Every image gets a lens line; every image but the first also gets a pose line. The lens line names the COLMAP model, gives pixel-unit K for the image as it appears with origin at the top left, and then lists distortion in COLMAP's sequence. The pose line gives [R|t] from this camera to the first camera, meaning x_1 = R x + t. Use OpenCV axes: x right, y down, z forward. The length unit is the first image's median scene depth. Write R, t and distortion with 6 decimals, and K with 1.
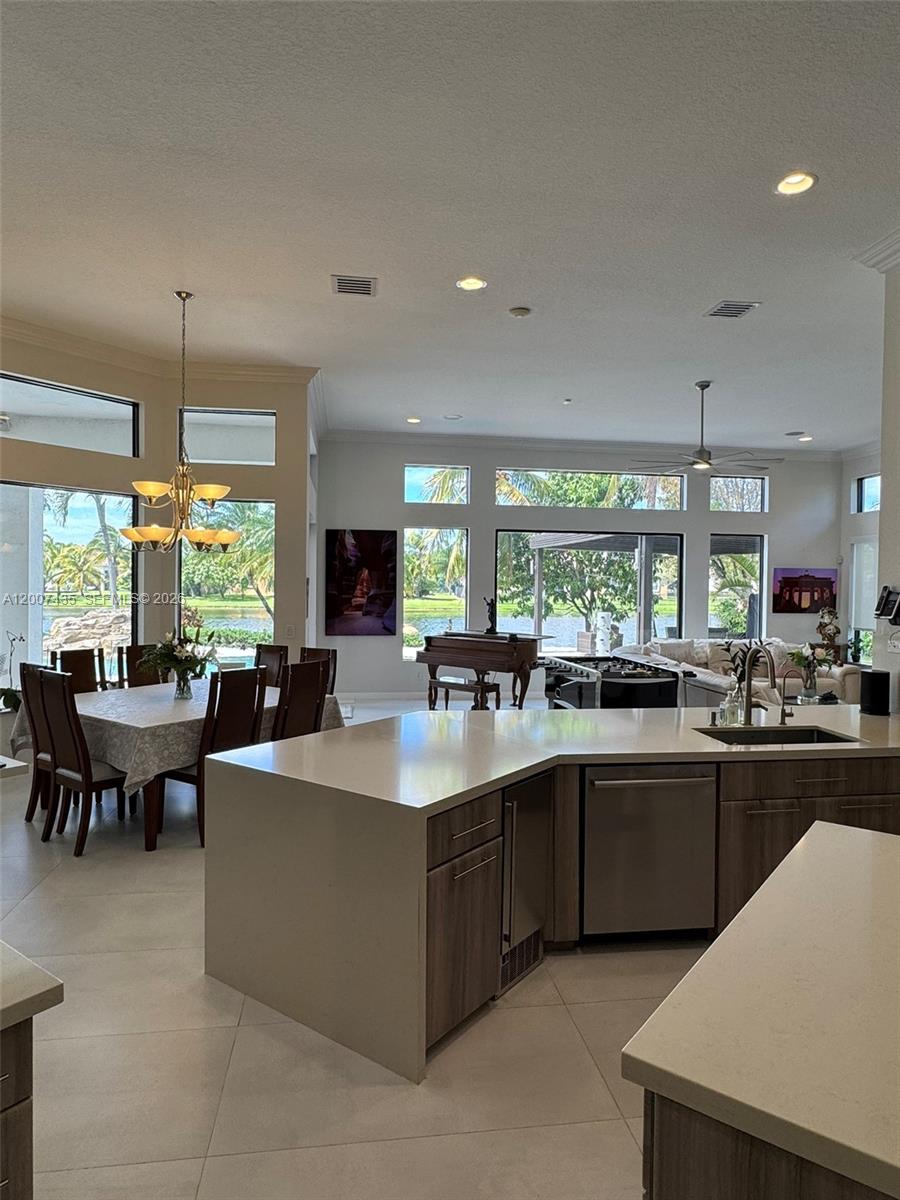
lens RADIAL K [[744.3, 0, 448.3], [0, 744.3, 594.8], [0, 0, 1]] dist [0.002680, -0.000007]
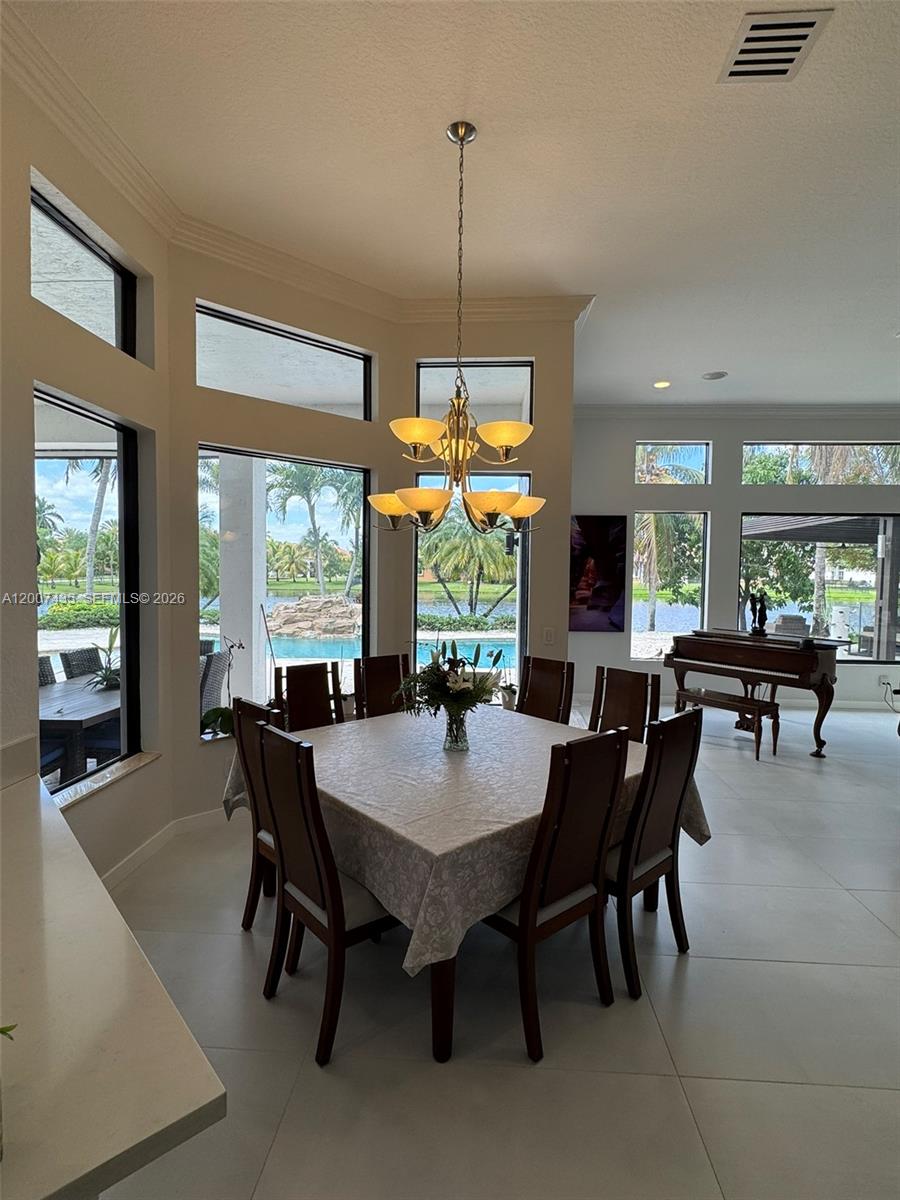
lens RADIAL K [[595.4, 0, 449.7], [0, 595.4, 599.4], [0, 0, 1]] dist [-0.001438, 0.000441]
pose [[0.980001, 0.009821, -0.198752, -0.134758], [-0.003736, 0.999513, 0.030970, -0.006688], [0.198959, -0.029608, 0.979560, 0.249971]]
